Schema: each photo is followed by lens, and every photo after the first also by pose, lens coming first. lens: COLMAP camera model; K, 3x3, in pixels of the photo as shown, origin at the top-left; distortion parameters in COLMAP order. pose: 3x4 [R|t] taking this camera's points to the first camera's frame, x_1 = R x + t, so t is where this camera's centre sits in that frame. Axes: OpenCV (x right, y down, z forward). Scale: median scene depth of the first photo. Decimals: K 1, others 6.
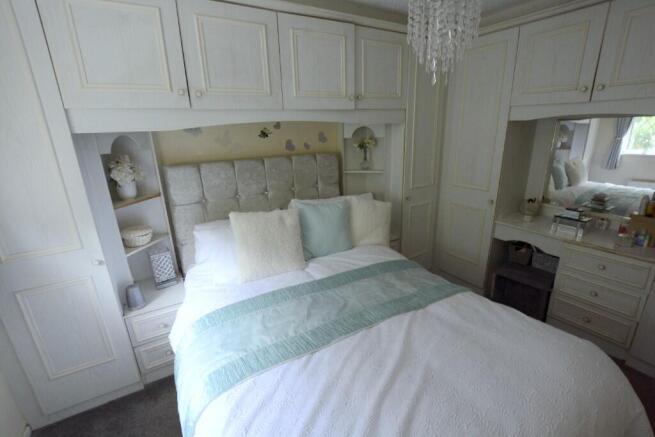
lens RADIAL K [[292.2, 0, 327.5], [0, 292.2, 218.5], [0, 0, 1]] dist [-0.024437, 0.000132]
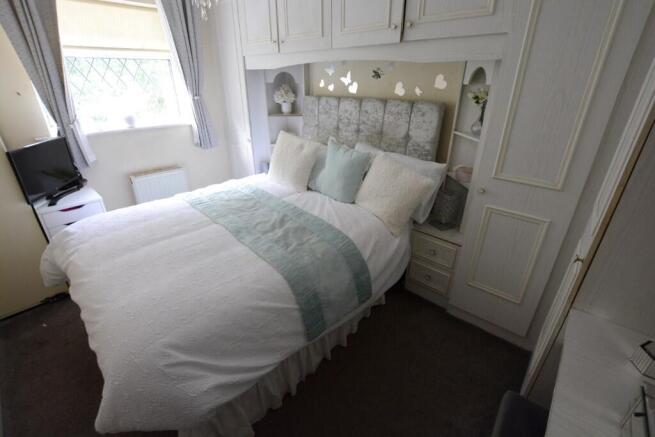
lens RADIAL K [[292.2, 0, 327.5], [0, 292.2, 218.5], [0, 0, 1]] dist [-0.024437, 0.000132]
pose [[0.276575, 0.440767, -0.853950, 0.922052], [-0.295466, 0.884572, 0.360878, -0.180457], [0.914443, 0.152504, 0.374882, 0.607597]]
